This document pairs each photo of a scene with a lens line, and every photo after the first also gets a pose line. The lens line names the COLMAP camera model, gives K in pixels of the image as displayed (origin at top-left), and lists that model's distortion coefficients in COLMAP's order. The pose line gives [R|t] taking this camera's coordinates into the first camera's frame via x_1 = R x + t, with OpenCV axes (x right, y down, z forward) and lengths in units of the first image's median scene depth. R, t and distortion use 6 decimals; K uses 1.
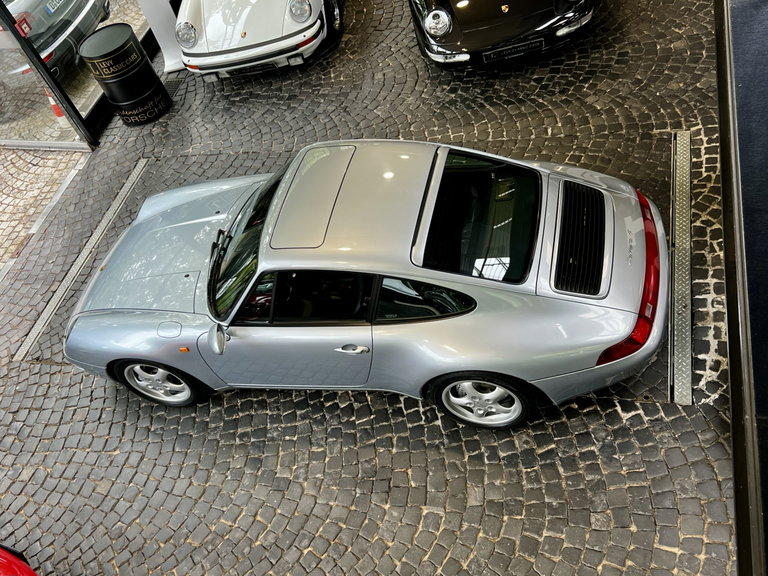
lens RADIAL K [[780.1, 0, 385.2], [0, 780.1, 291.1], [0, 0, 1]] dist [0.032503, 0.000000]
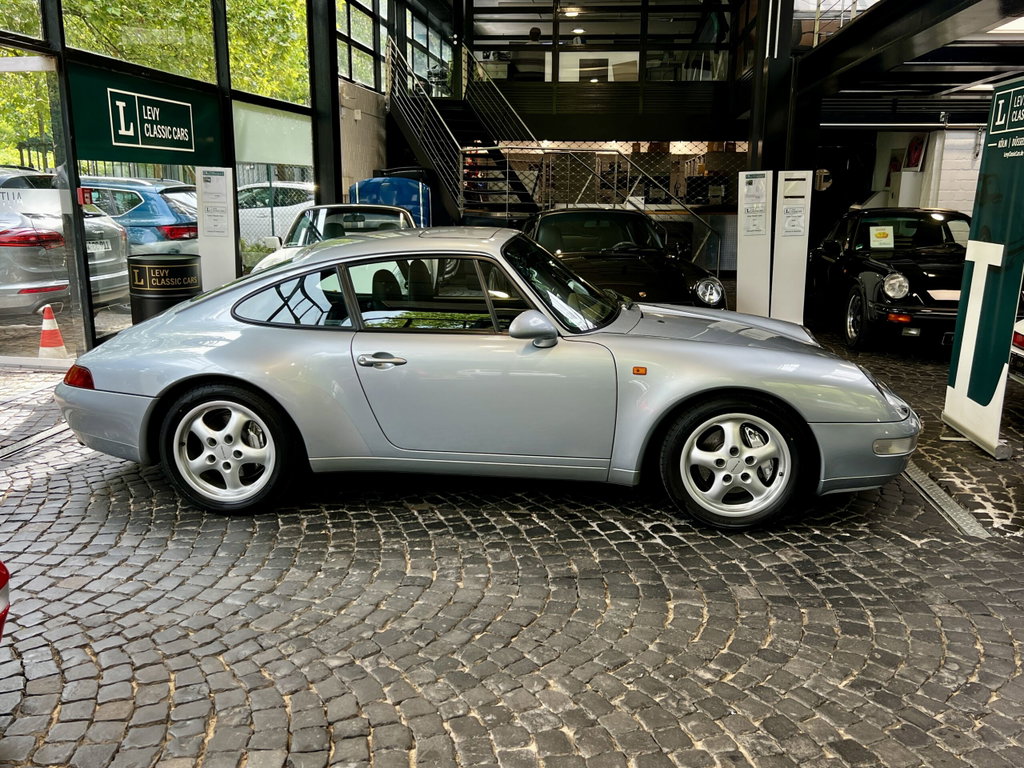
lens RADIAL K [[915.3, 0, 527.0], [0, 915.3, 387.6], [0, 0, 1]] dist [0.012351, 0.032688]
pose [[0.954248, 0.230819, 0.190089, -0.226729], [-0.068455, 0.787464, -0.612548, 0.571063], [-0.291076, 0.571510, 0.767236, 0.352023]]
